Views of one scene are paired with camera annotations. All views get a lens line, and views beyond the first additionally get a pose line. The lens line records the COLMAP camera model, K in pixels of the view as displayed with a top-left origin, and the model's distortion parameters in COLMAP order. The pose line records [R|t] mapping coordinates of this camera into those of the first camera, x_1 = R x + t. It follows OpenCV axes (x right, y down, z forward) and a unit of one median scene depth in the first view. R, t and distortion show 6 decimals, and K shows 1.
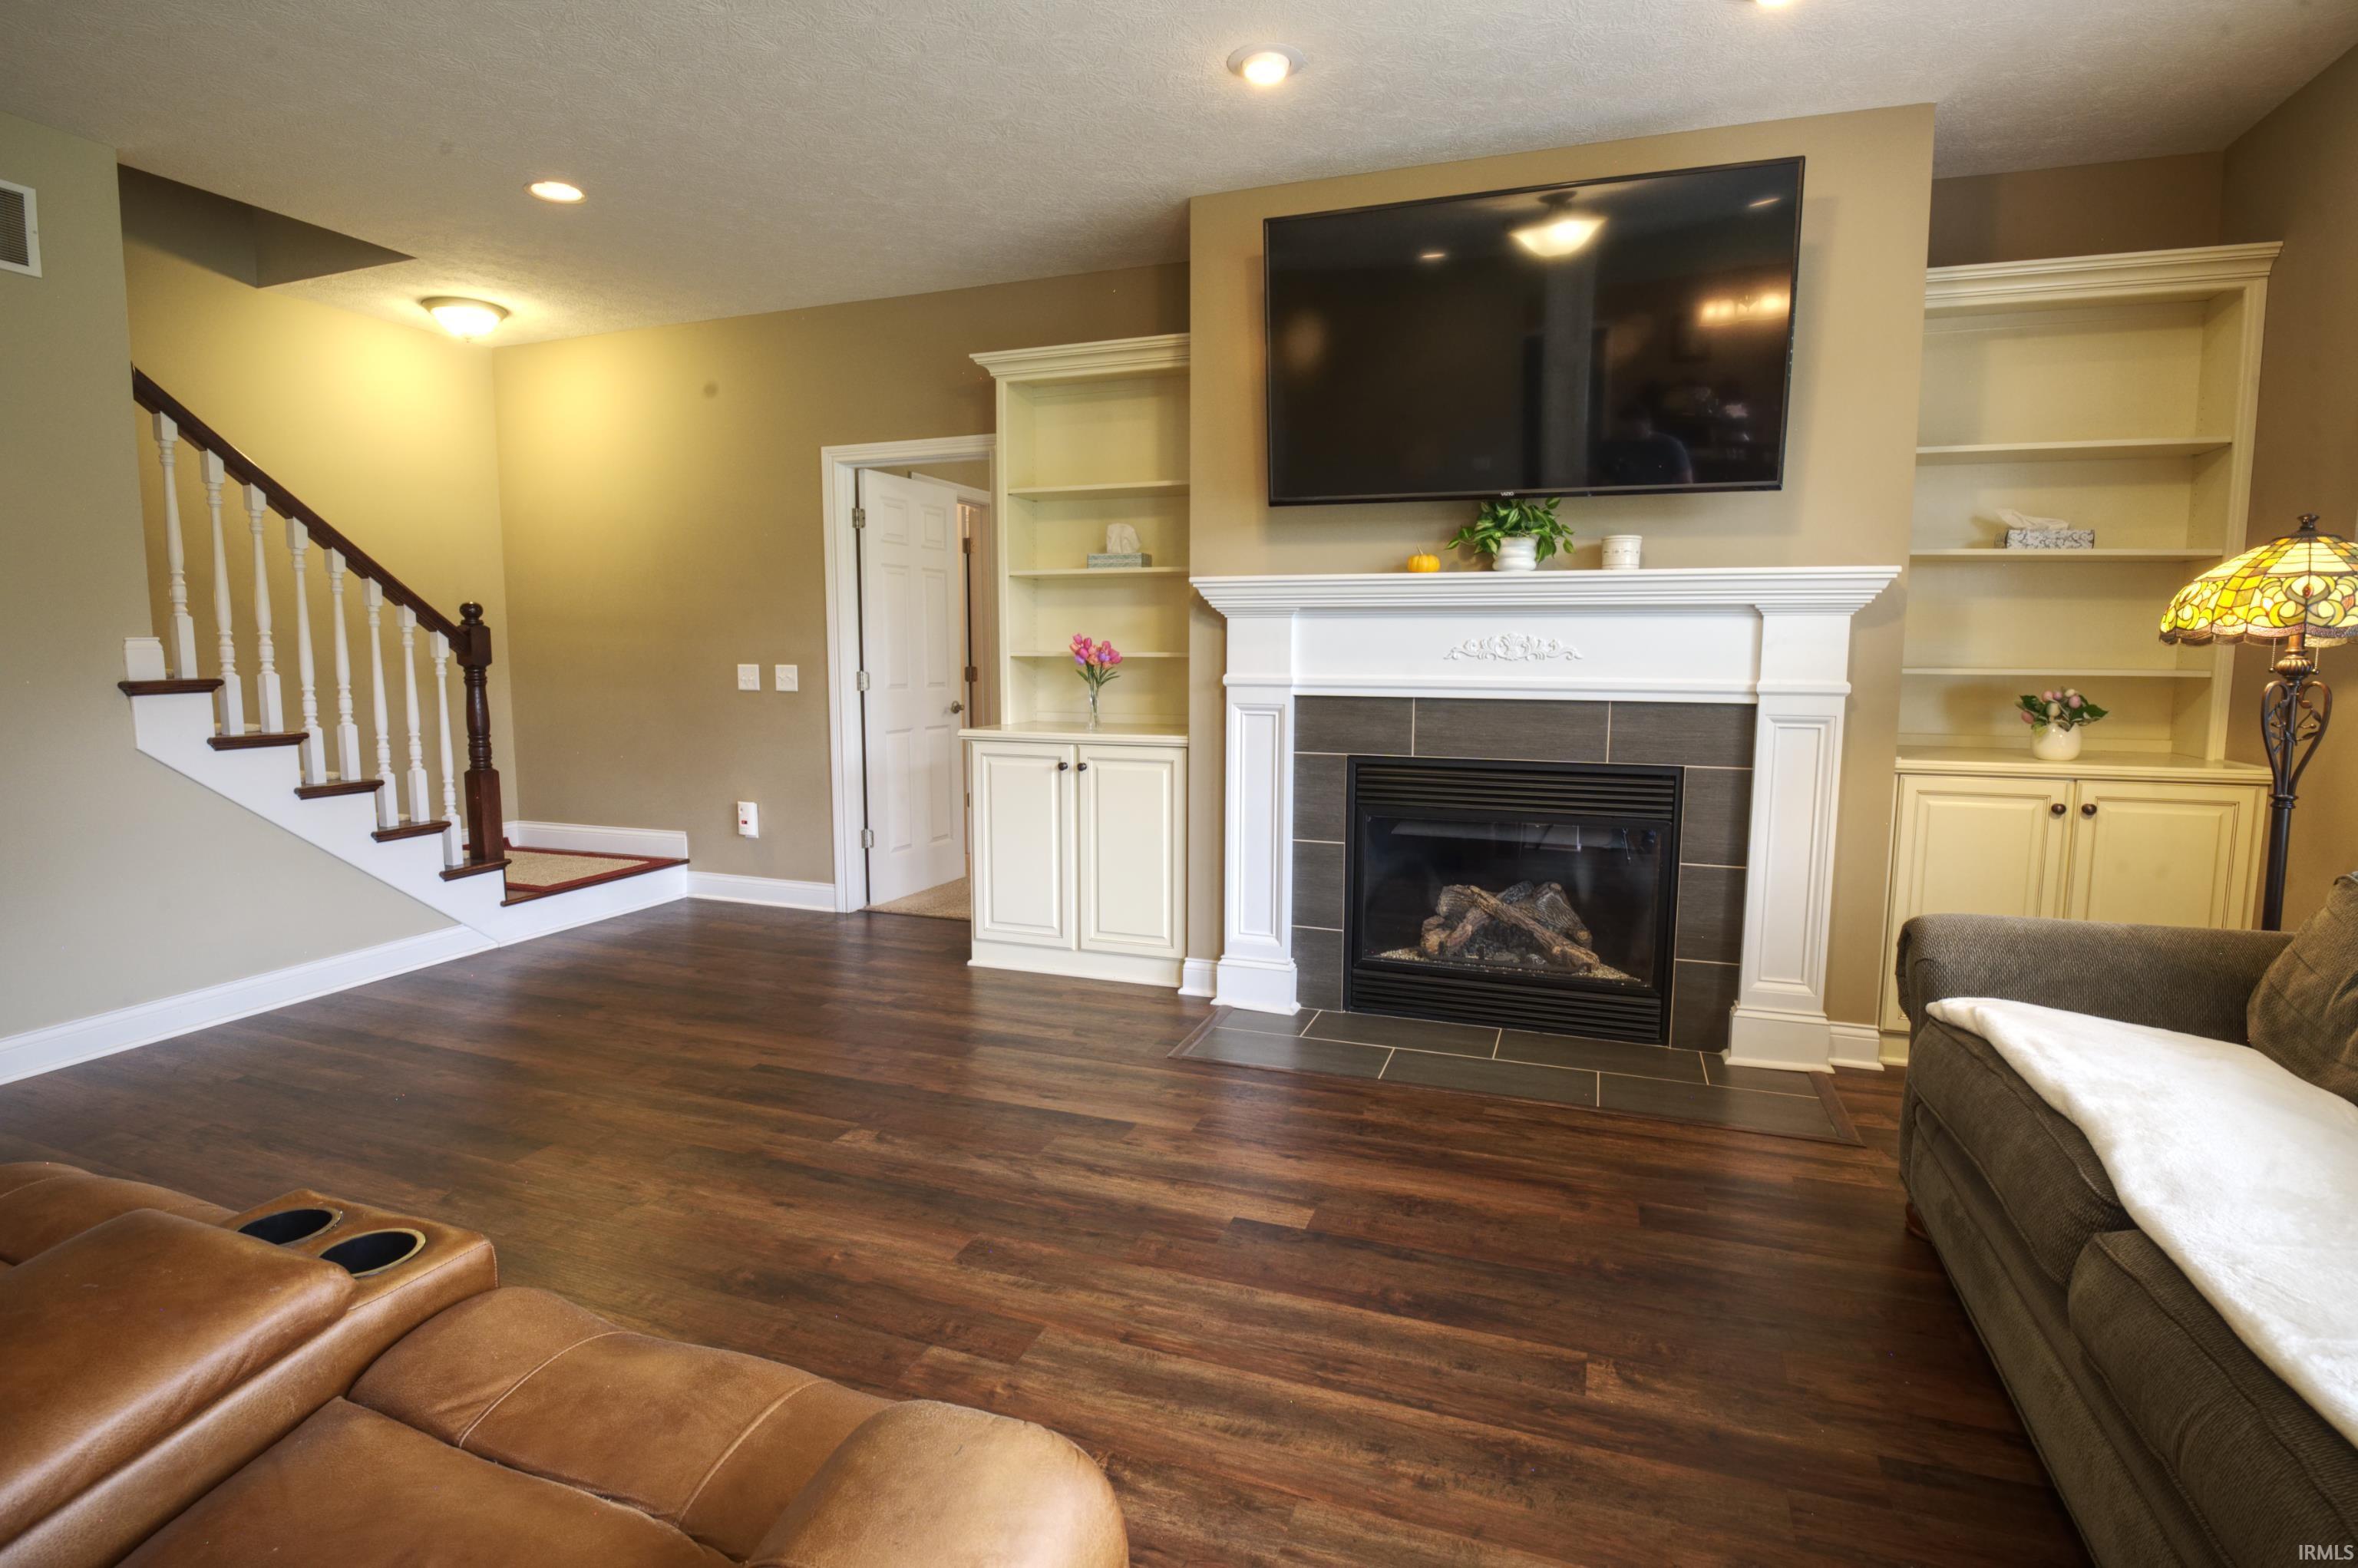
lens RADIAL K [[1151.6, 0, 1180.5], [0, 1151.6, 775.3], [0, 0, 1]] dist [-0.026049, -0.001862]
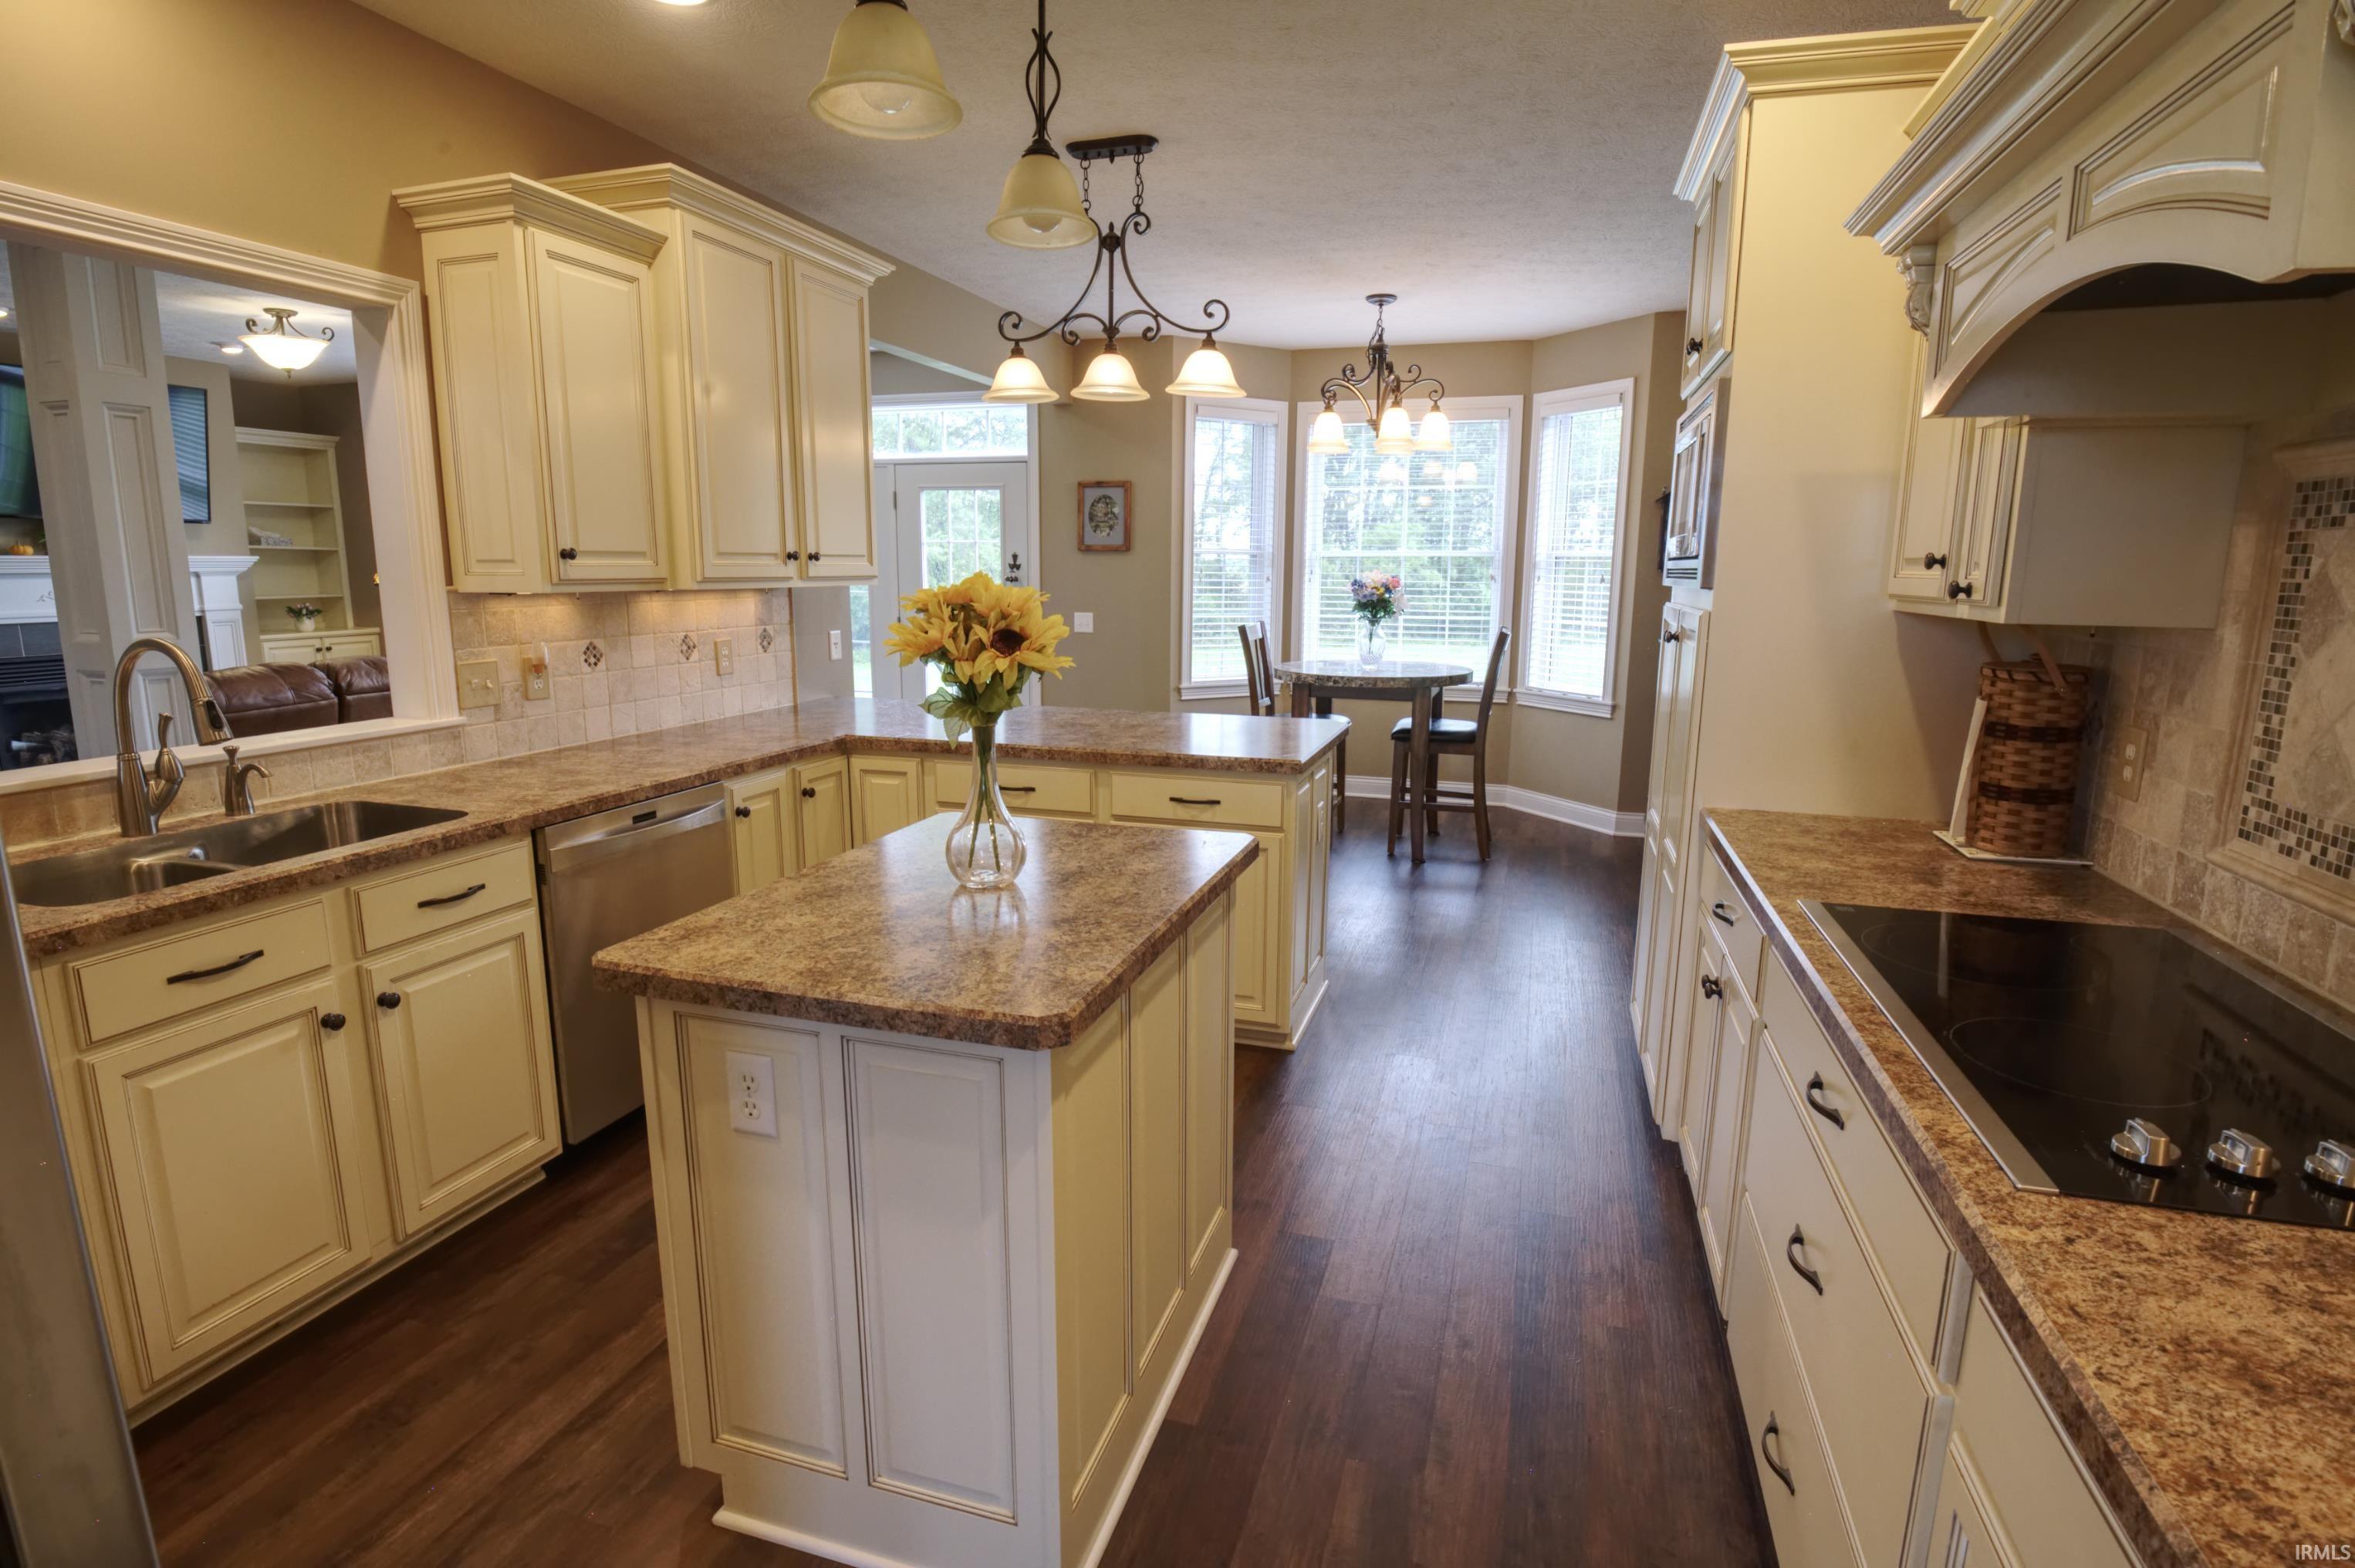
lens RADIAL K [[1150.2, 0, 1173.4], [0, 1150.2, 771.1], [0, 0, 1]] dist [-0.026049, -0.001862]
pose [[-0.051173, -0.178294, 0.982646, -1.697646], [0.104443, 0.977584, 0.182815, 0.028266], [-0.993213, 0.111986, -0.031405, -0.735075]]
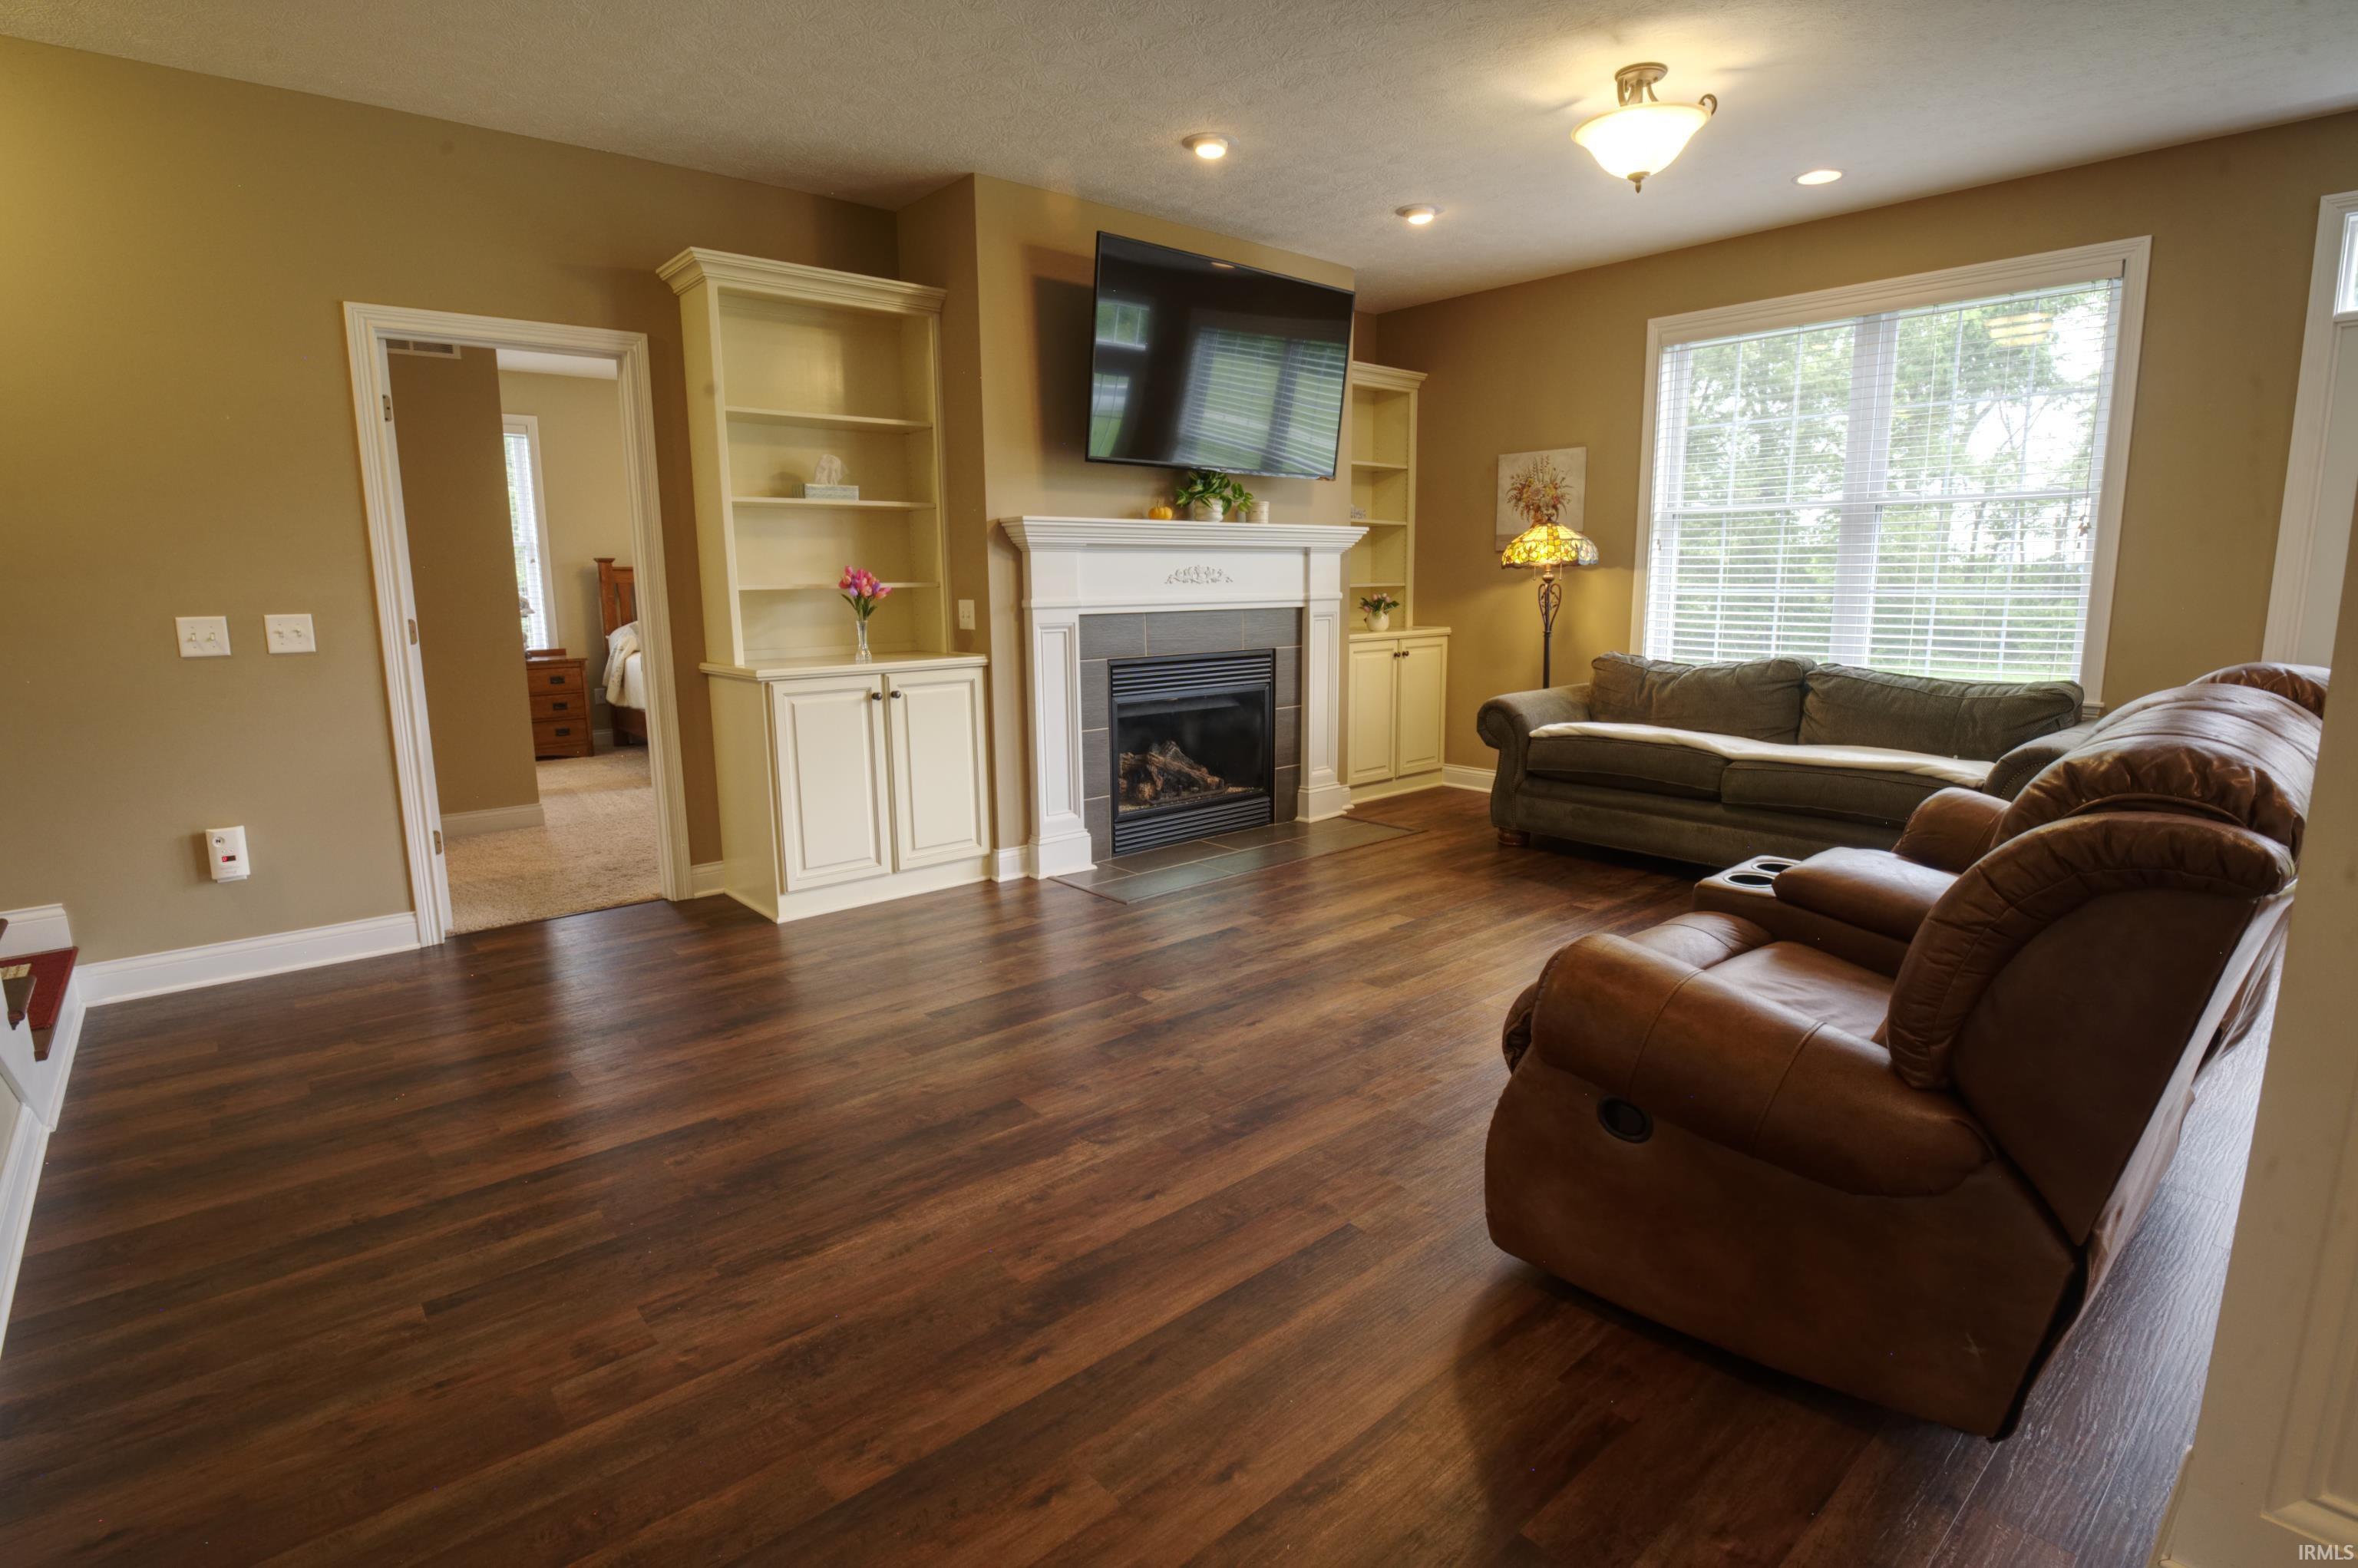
lens RADIAL K [[1151.6, 0, 1178.4], [0, 1151.6, 776.8], [0, 0, 1]] dist [-0.026049, -0.001862]
pose [[0.479764, -0.155508, 0.863507, -1.014111], [0.110238, 0.987053, 0.116509, -0.031132], [-0.870445, 0.039294, 0.490695, 0.318614]]
